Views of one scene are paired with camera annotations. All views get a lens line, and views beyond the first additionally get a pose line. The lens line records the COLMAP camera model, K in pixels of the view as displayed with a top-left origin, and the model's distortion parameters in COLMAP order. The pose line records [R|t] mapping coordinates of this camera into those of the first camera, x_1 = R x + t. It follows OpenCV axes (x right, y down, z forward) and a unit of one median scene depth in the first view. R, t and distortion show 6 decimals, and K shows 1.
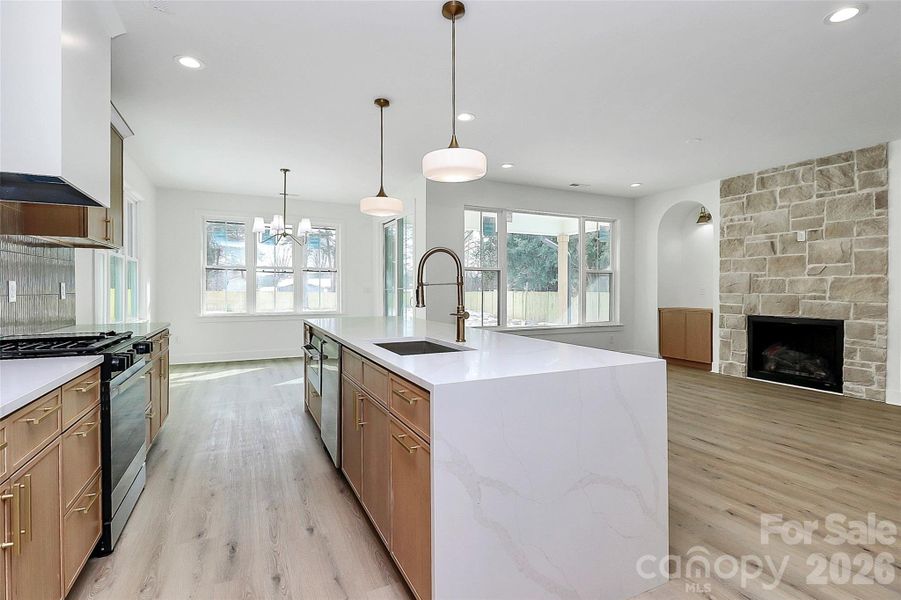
lens RADIAL K [[435.6, 0, 449.6], [0, 435.6, 292.5], [0, 0, 1]] dist [-0.002726, -0.000929]
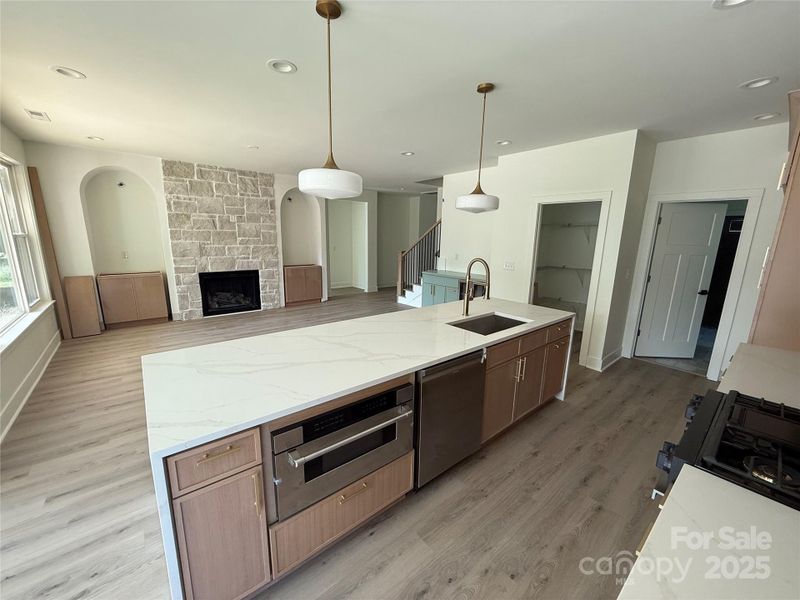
lens RADIAL K [[316.9, 0, 400.0], [0, 316.9, 300.0], [0, 0, 1]] dist [0.002472, 0.000023]
pose [[-0.241103, -0.202622, 0.949112, -0.457866], [-0.010987, 0.978470, 0.206098, -0.082493], [-0.970437, 0.039263, -0.238138, 0.676831]]
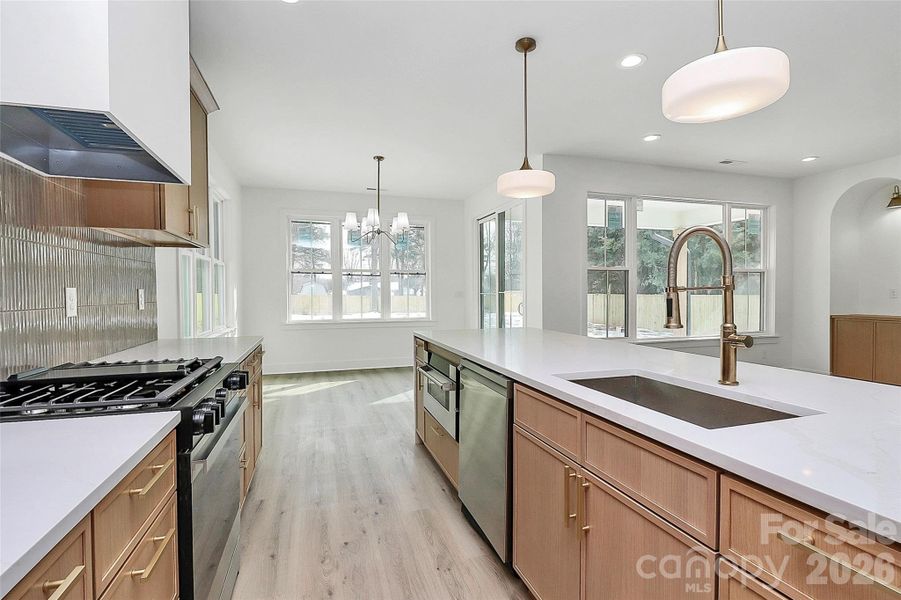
lens RADIAL K [[428.7, 0, 450.5], [0, 428.7, 300.0], [0, 0, 1]] dist [0.001628, 0.000073]
pose [[0.991105, -0.002764, -0.133054, -0.126445], [0.004339, 0.999924, 0.011549, -0.005439], [0.133012, -0.012024, 0.991041, 0.169145]]
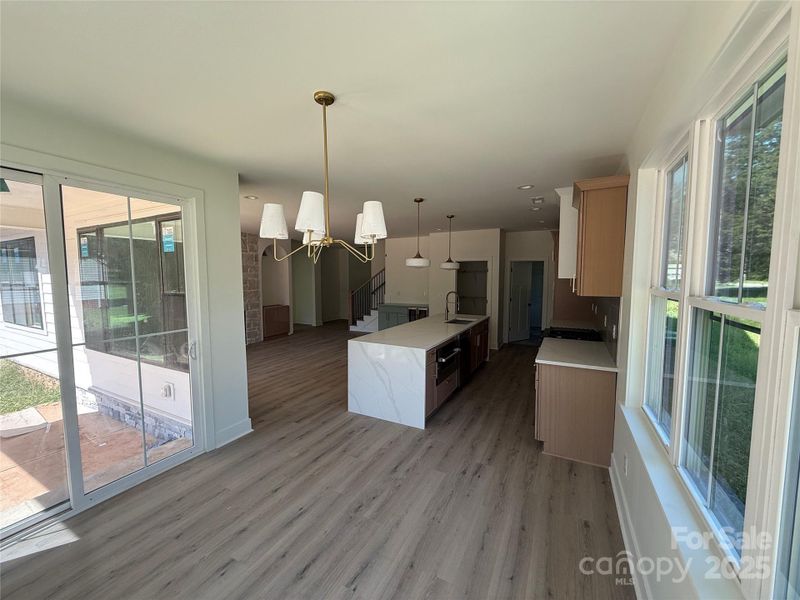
lens RADIAL K [[316.9, 0, 400.0], [0, 316.9, 300.0], [0, 0, 1]] dist [0.002472, 0.000023]
pose [[-0.597791, -0.061252, 0.799309, -0.729911], [0.006791, 0.996654, 0.081454, -0.102177], [-0.801624, 0.054121, -0.595374, 1.189528]]
